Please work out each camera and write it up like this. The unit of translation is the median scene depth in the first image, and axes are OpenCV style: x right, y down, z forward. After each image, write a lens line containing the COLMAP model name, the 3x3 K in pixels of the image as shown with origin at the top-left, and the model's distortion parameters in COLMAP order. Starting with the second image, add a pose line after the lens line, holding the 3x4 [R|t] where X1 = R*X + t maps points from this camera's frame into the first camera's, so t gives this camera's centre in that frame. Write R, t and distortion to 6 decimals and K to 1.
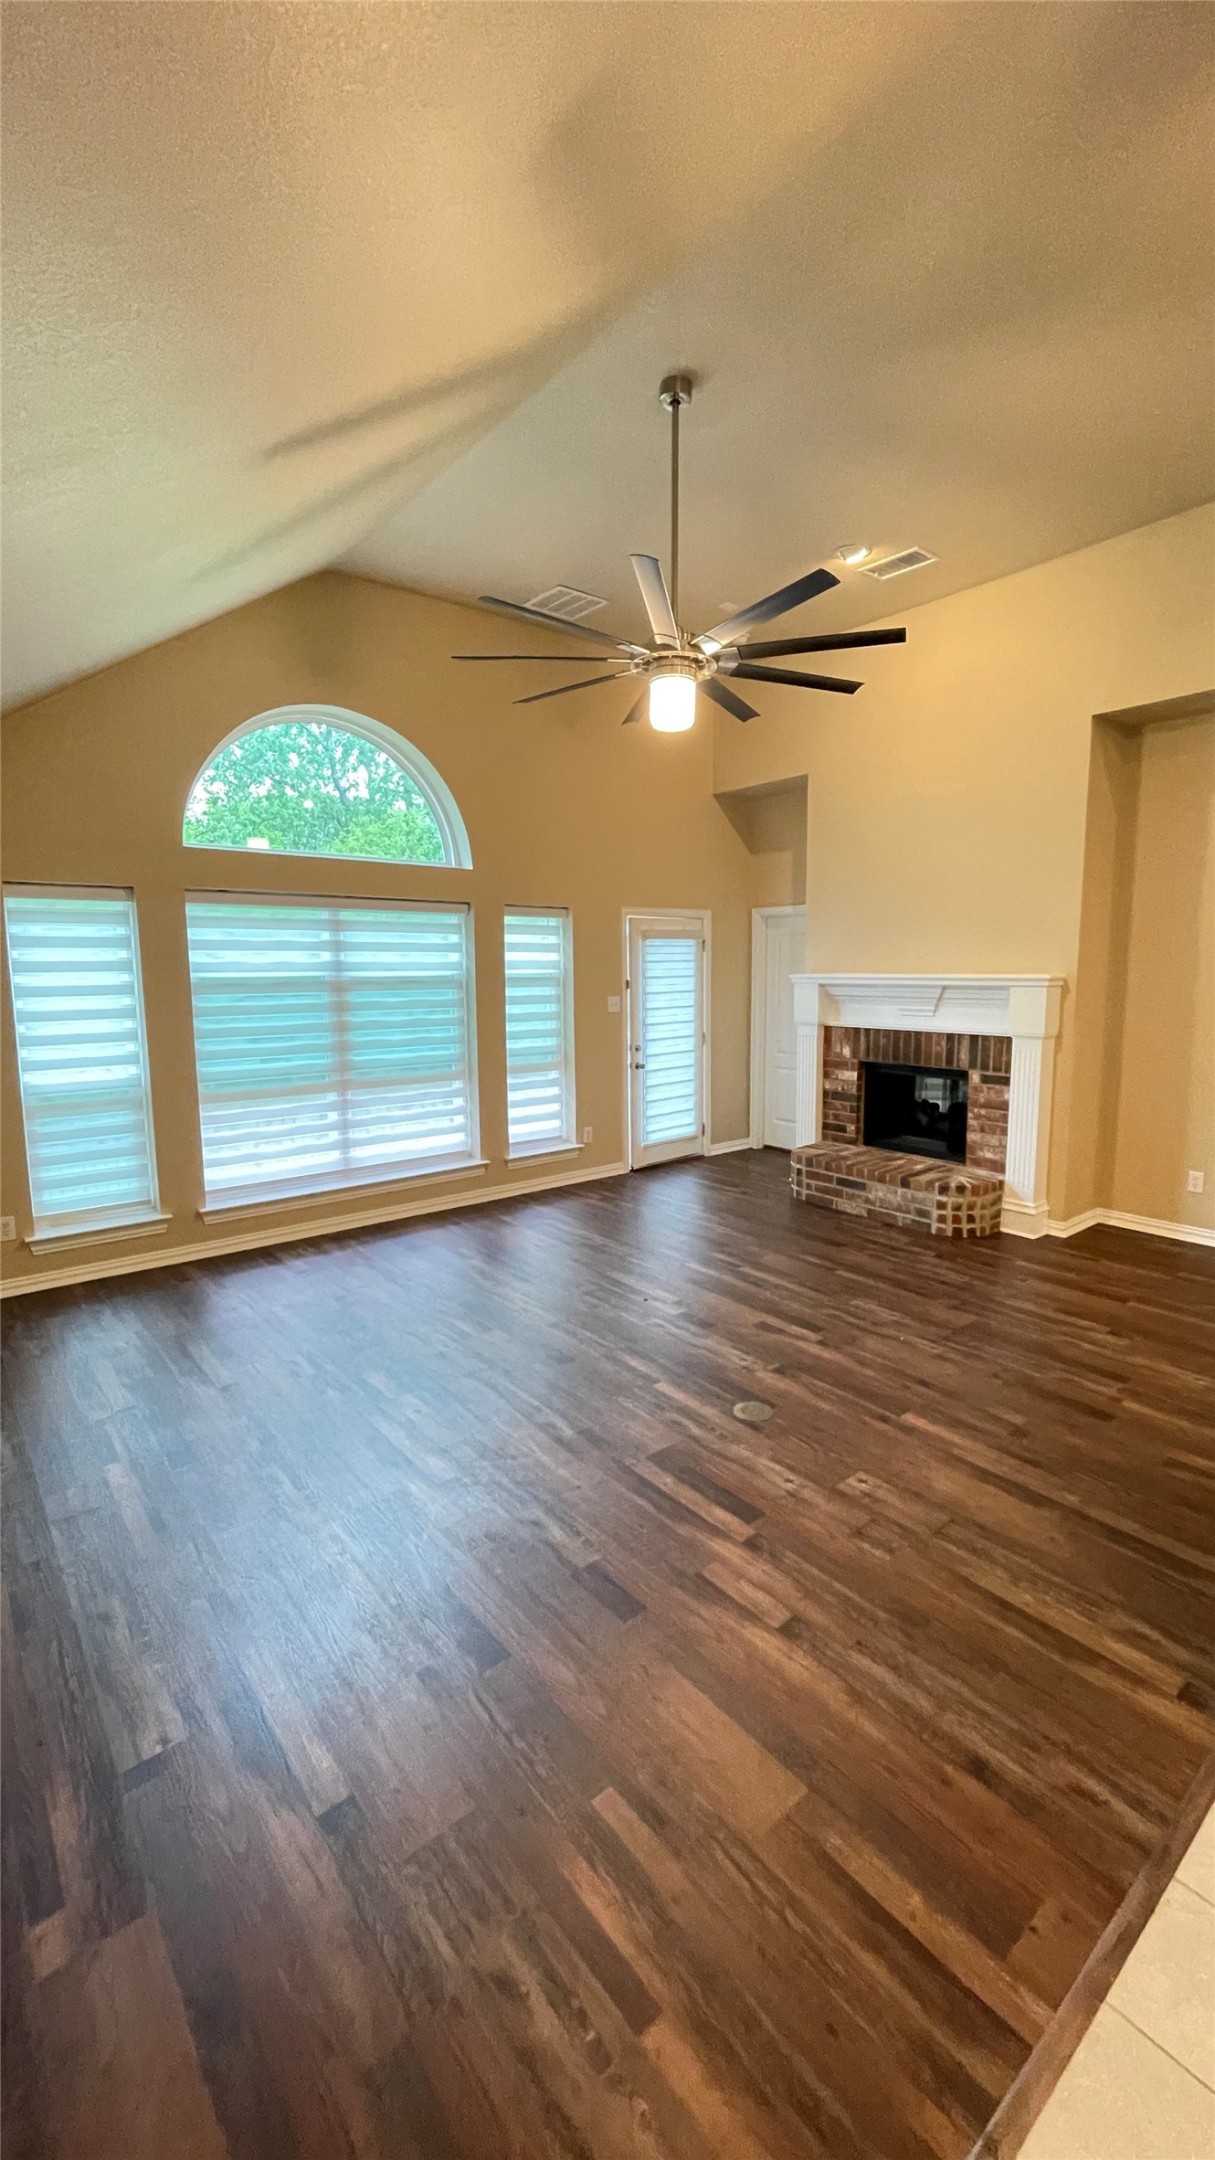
lens RADIAL K [[870.0, 0, 606.0], [0, 870.0, 1072.9], [0, 0, 1]] dist [-0.000088, -0.002768]
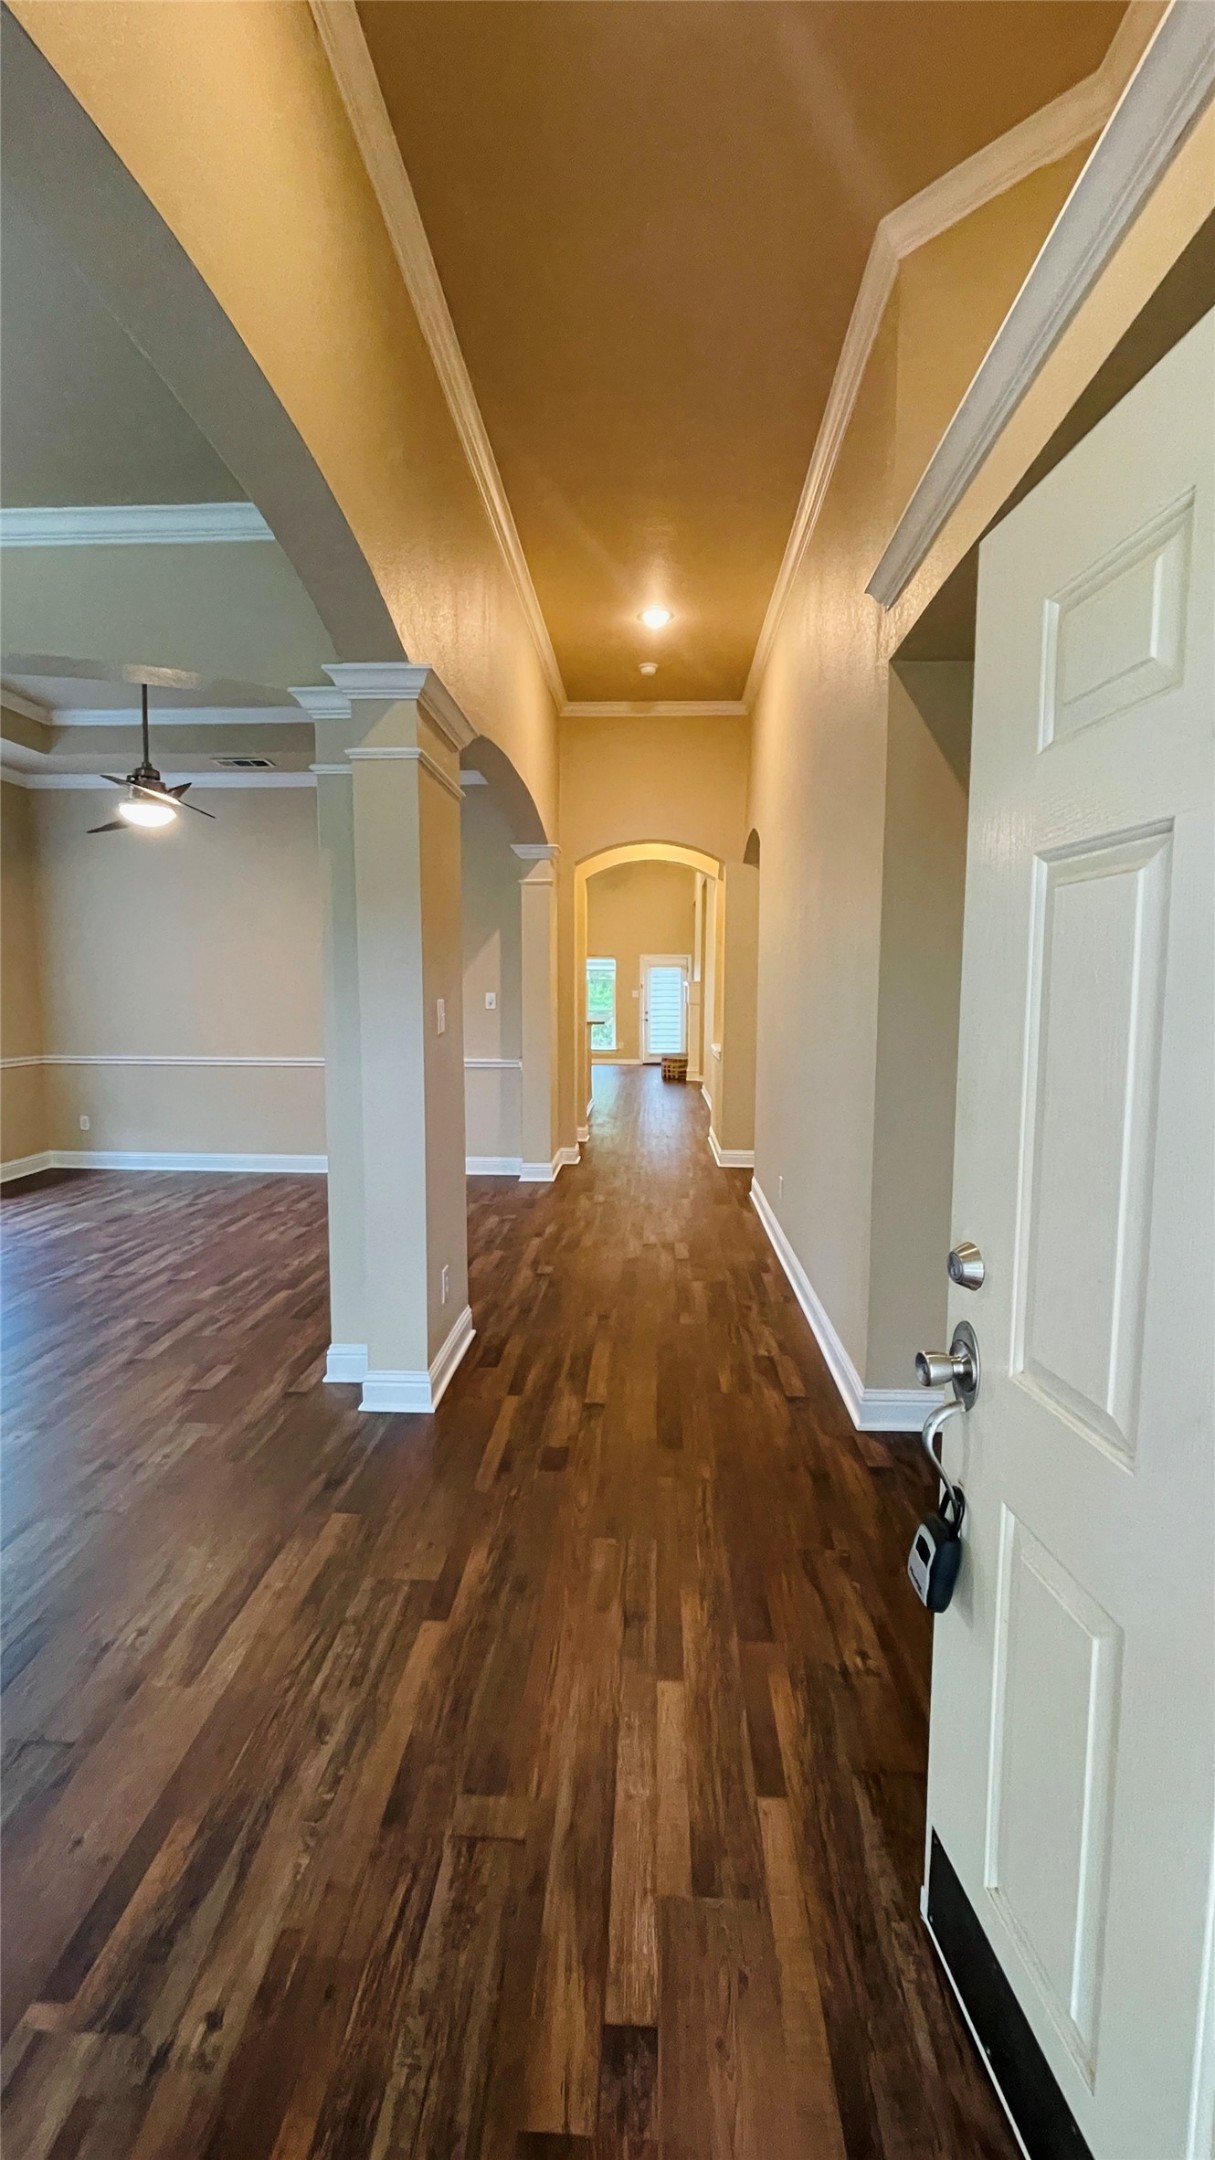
lens RADIAL K [[870.0, 0, 606.0], [0, 870.0, 1072.9], [0, 0, 1]] dist [-0.000088, -0.002768]
pose [[0.736616, 0.075129, -0.672126, 1.737490], [-0.094174, 0.995523, 0.008068, 0.141962], [0.669723, 0.057353, 0.740393, -0.930038]]
